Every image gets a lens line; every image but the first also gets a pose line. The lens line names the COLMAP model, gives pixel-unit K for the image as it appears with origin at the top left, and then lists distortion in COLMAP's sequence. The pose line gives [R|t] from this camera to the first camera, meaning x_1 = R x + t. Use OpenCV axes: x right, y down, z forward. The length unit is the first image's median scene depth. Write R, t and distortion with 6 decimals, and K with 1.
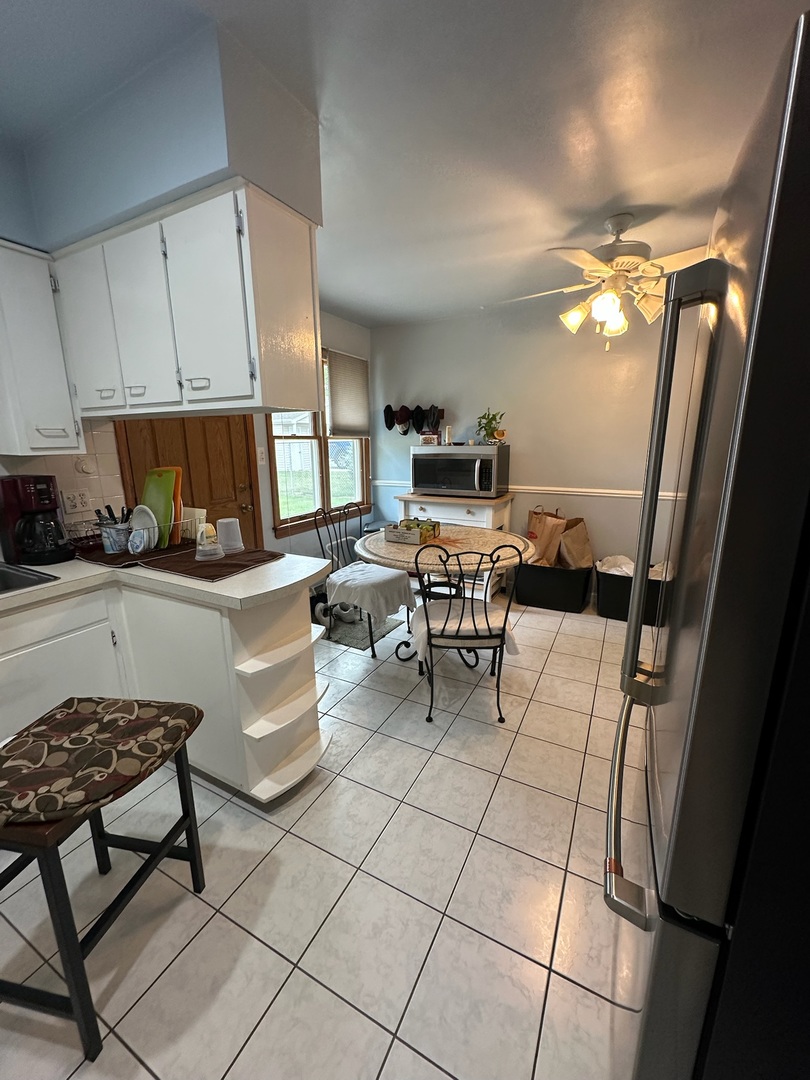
lens RADIAL K [[431.3, 0, 404.7], [0, 431.3, 539.0], [0, 0, 1]] dist [-0.002488, -0.000230]
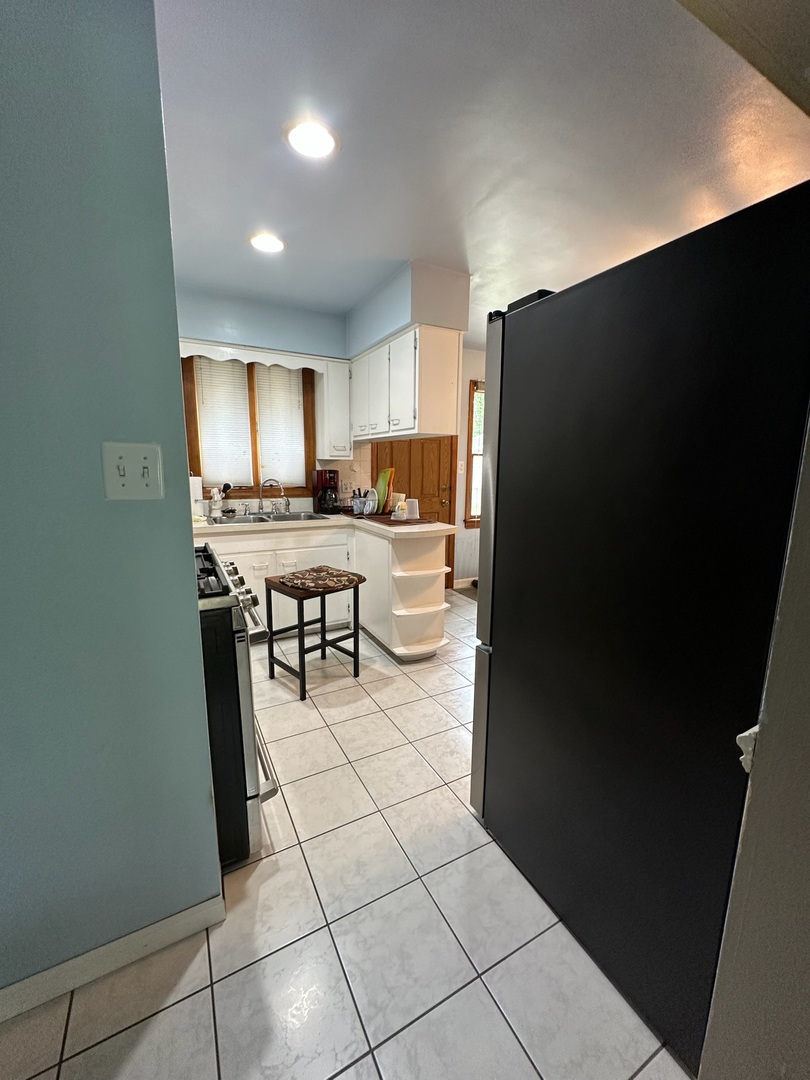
lens RADIAL K [[431.3, 0, 404.1], [0, 431.3, 539.1], [0, 0, 1]] dist [-0.002488, -0.000230]
pose [[0.829251, 0.113535, -0.547223, 0.548085], [-0.142945, 0.989666, -0.011286, 0.143440], [0.540287, 0.087581, 0.836911, -0.451062]]
